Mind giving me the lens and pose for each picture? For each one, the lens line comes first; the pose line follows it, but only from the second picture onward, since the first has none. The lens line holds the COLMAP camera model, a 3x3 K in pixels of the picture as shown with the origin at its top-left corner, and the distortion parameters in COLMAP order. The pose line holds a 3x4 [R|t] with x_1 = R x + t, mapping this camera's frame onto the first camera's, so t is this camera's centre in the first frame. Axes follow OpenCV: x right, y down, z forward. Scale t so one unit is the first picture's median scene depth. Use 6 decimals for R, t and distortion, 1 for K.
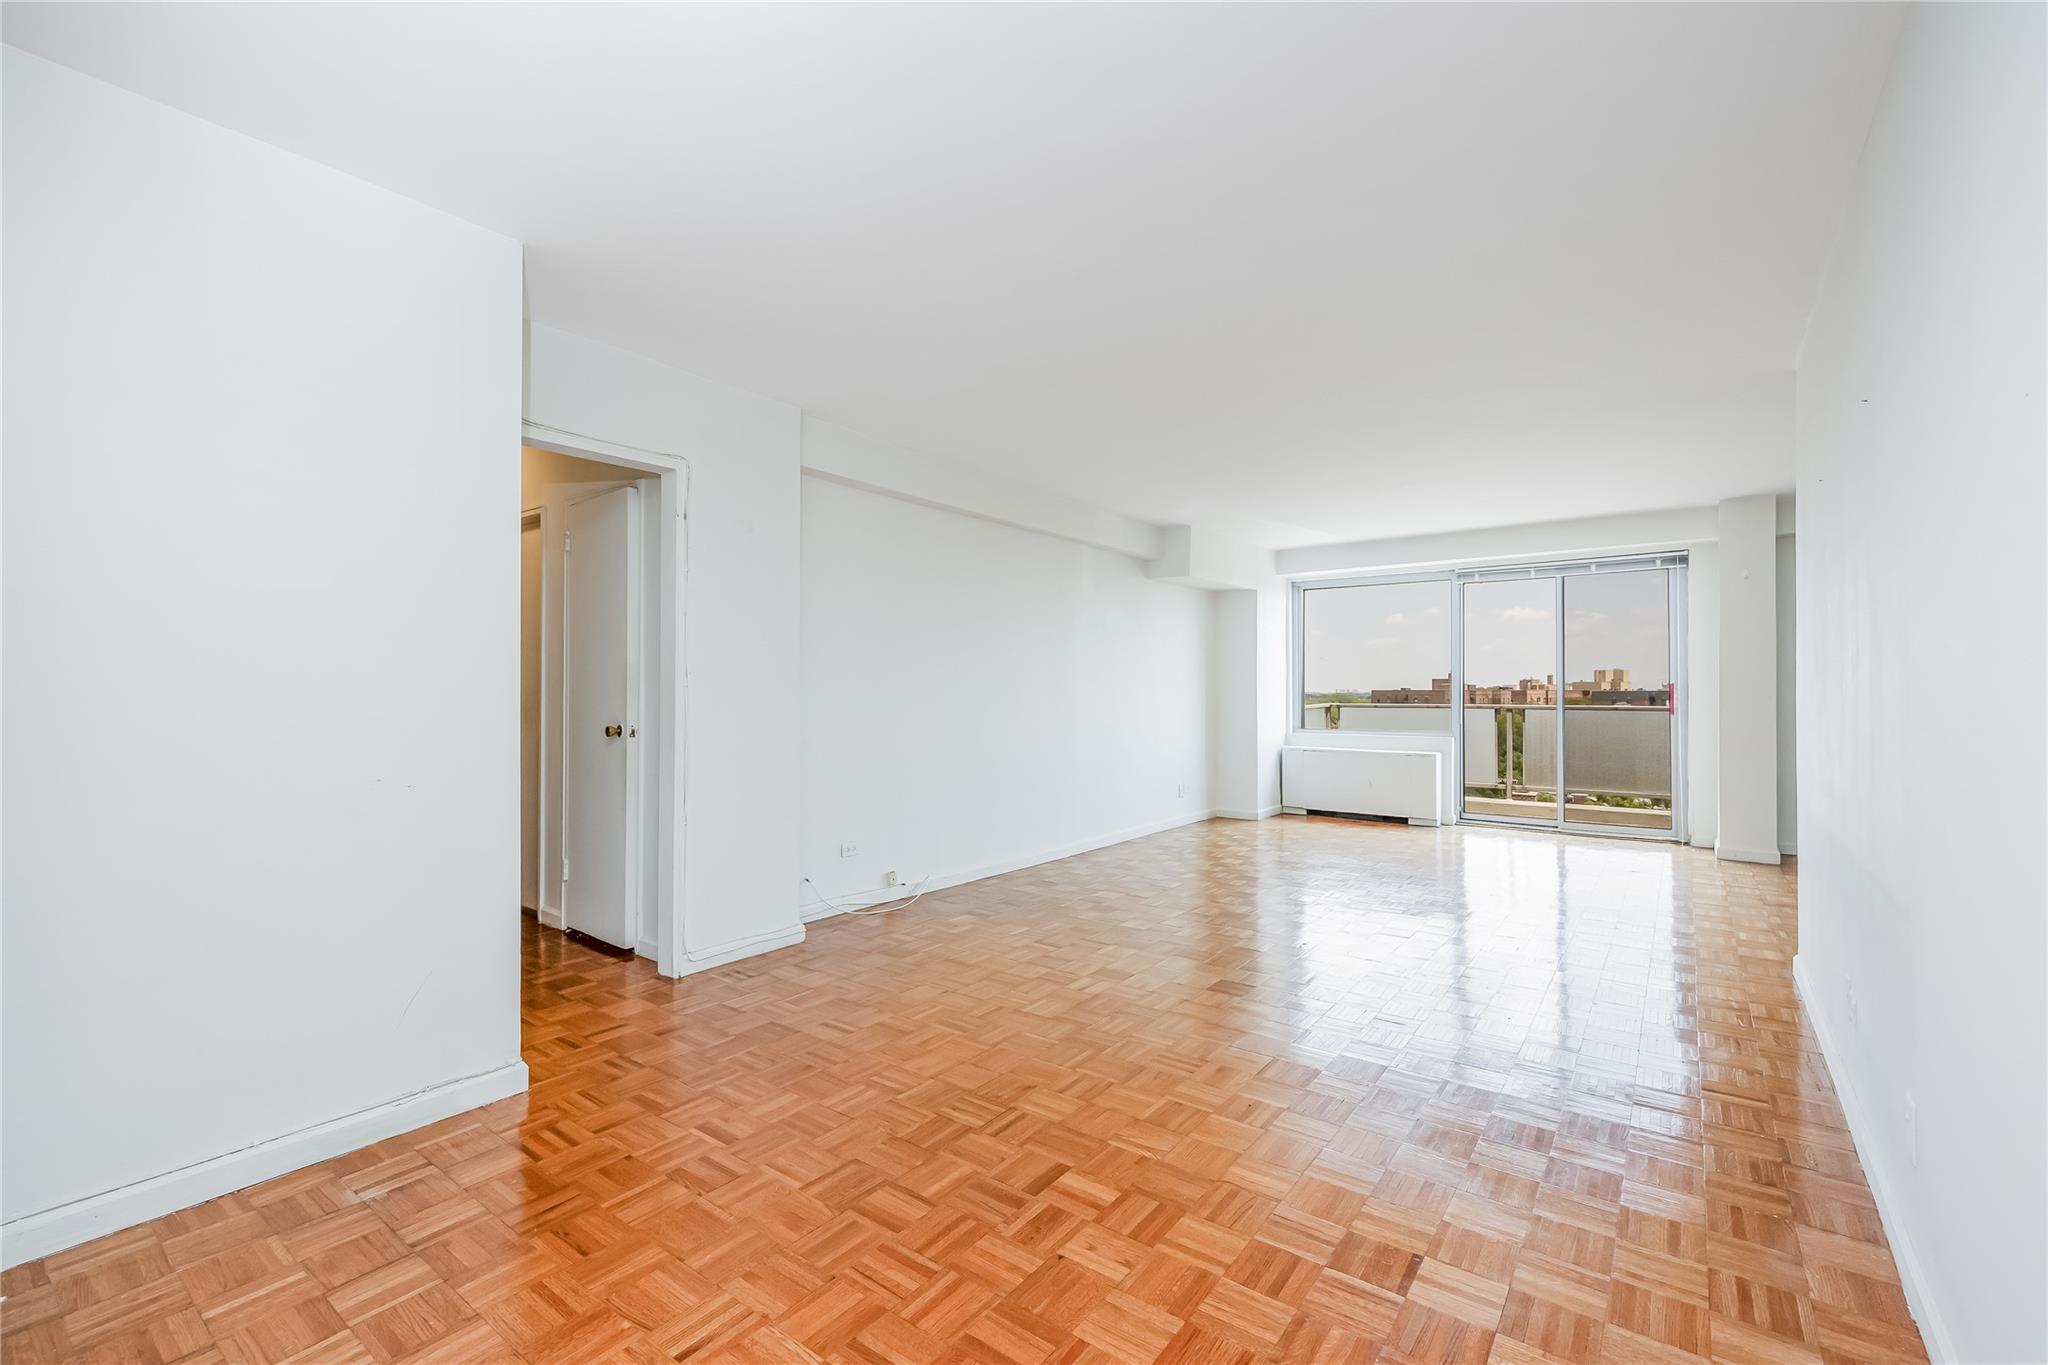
lens RADIAL K [[871.7, 0, 1038.0], [0, 871.7, 687.5], [0, 0, 1]] dist [0.008379, -0.000148]
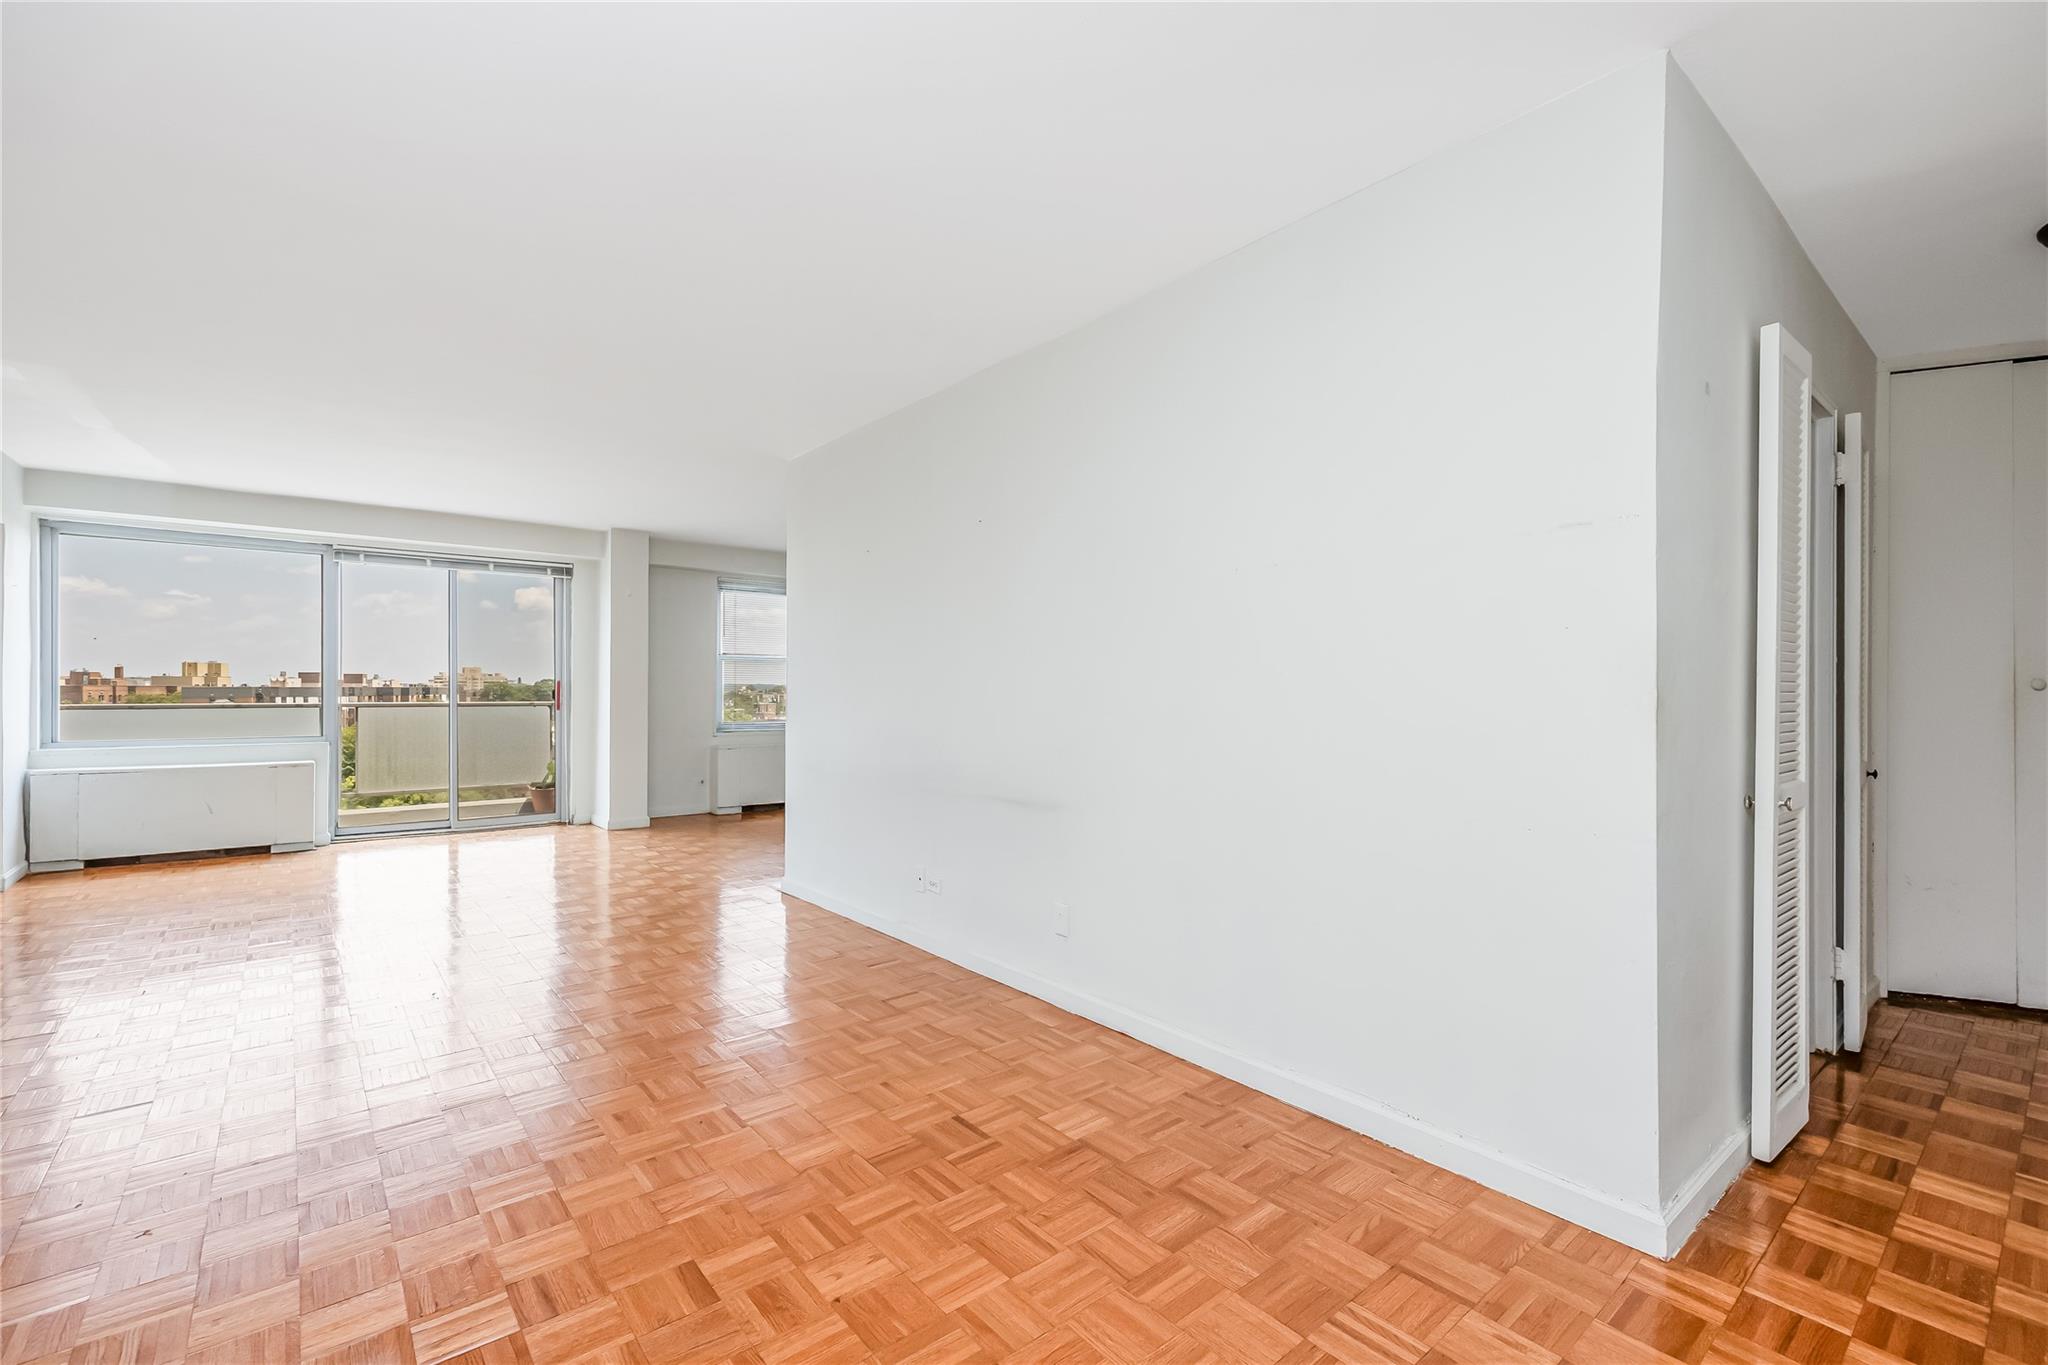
lens RADIAL K [[871.7, 0, 1028.2], [0, 871.7, 688.8], [0, 0, 1]] dist [0.008379, -0.000148]
pose [[0.243006, 0.003752, 0.970017, -0.199880], [-0.009053, 0.999958, -0.001600, 0.001152], [-0.969982, -0.008392, 0.243030, 0.141774]]
